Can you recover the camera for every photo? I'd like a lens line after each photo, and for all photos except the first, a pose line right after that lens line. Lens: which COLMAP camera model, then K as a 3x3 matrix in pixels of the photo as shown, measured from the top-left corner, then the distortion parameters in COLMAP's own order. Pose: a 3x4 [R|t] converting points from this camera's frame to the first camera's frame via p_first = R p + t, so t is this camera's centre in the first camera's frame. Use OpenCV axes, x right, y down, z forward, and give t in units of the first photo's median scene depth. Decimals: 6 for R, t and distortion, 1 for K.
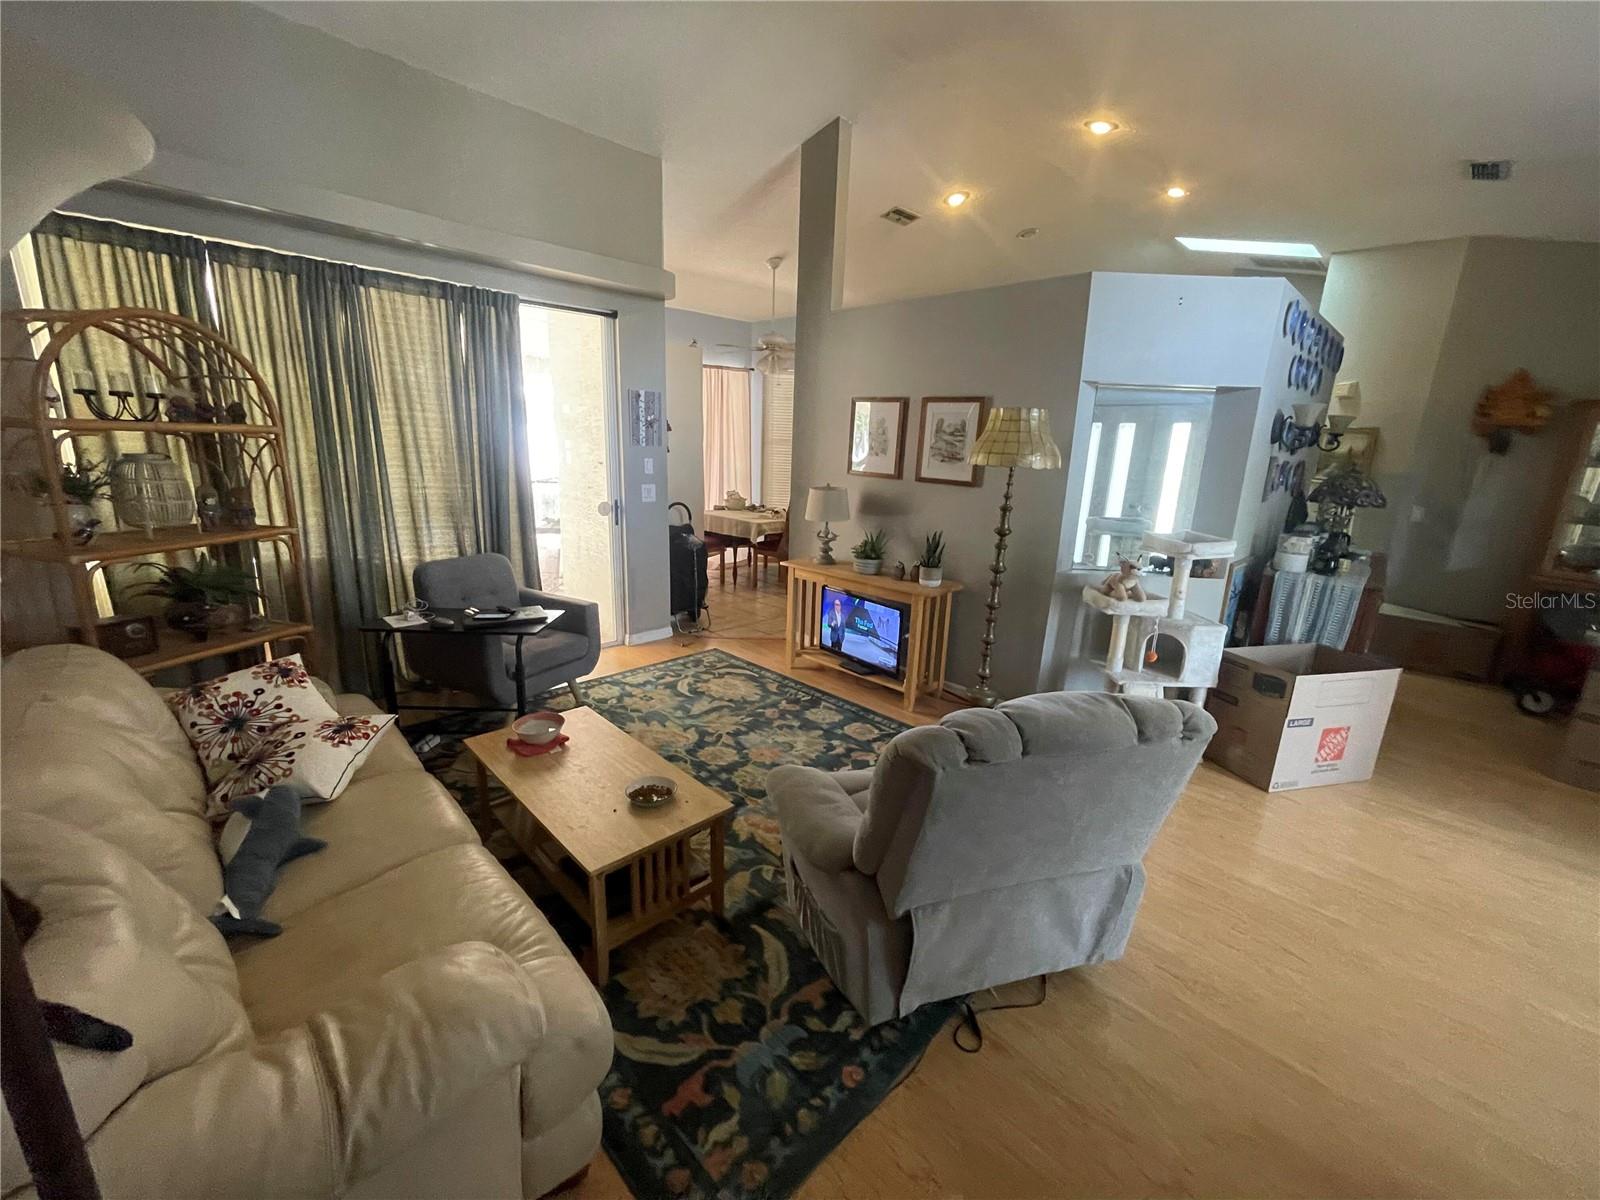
lens RADIAL K [[645.3, 0, 803.8], [0, 645.3, 604.2], [0, 0, 1]] dist [-0.001262, 0.000126]
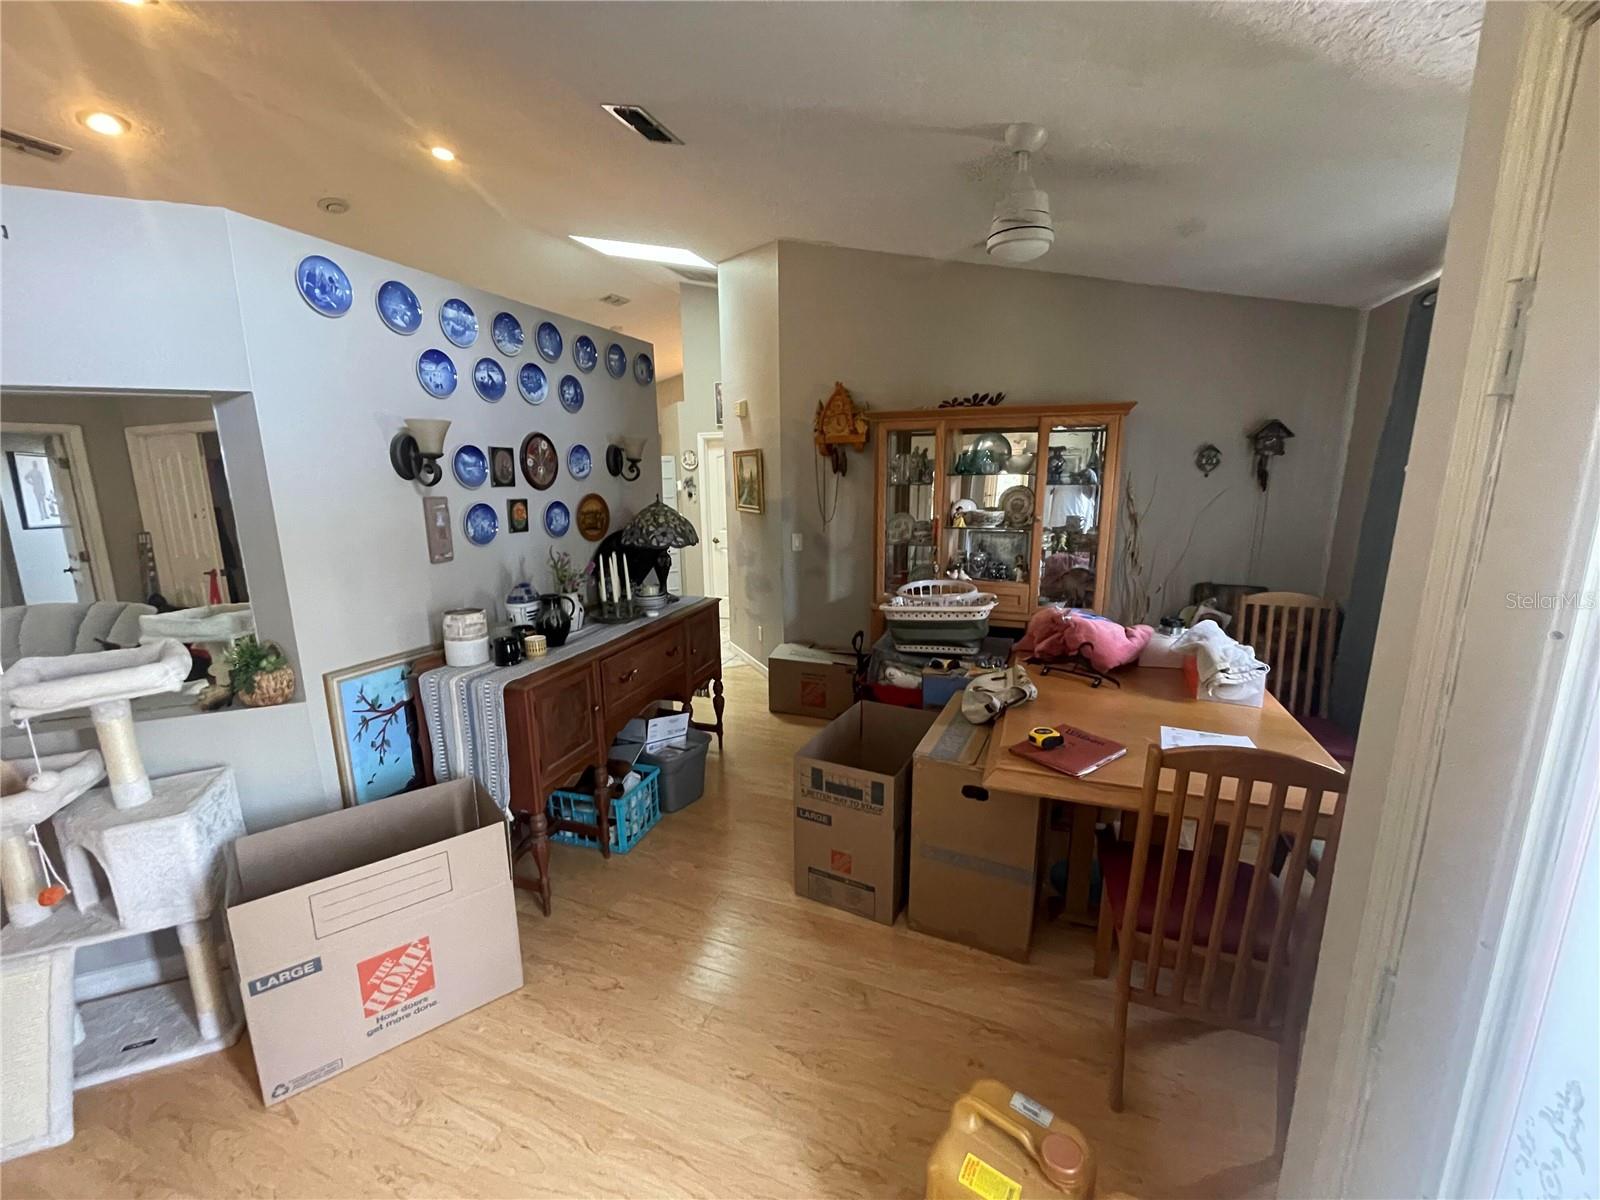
lens RADIAL K [[645.3, 0, 803.8], [0, 645.3, 604.2], [0, 0, 1]] dist [-0.001262, 0.000126]
pose [[0.907792, -0.126681, 0.399831, 0.966976], [0.145555, 0.989203, -0.017057, -0.058968], [-0.393353, 0.073682, 0.916430, 0.277854]]
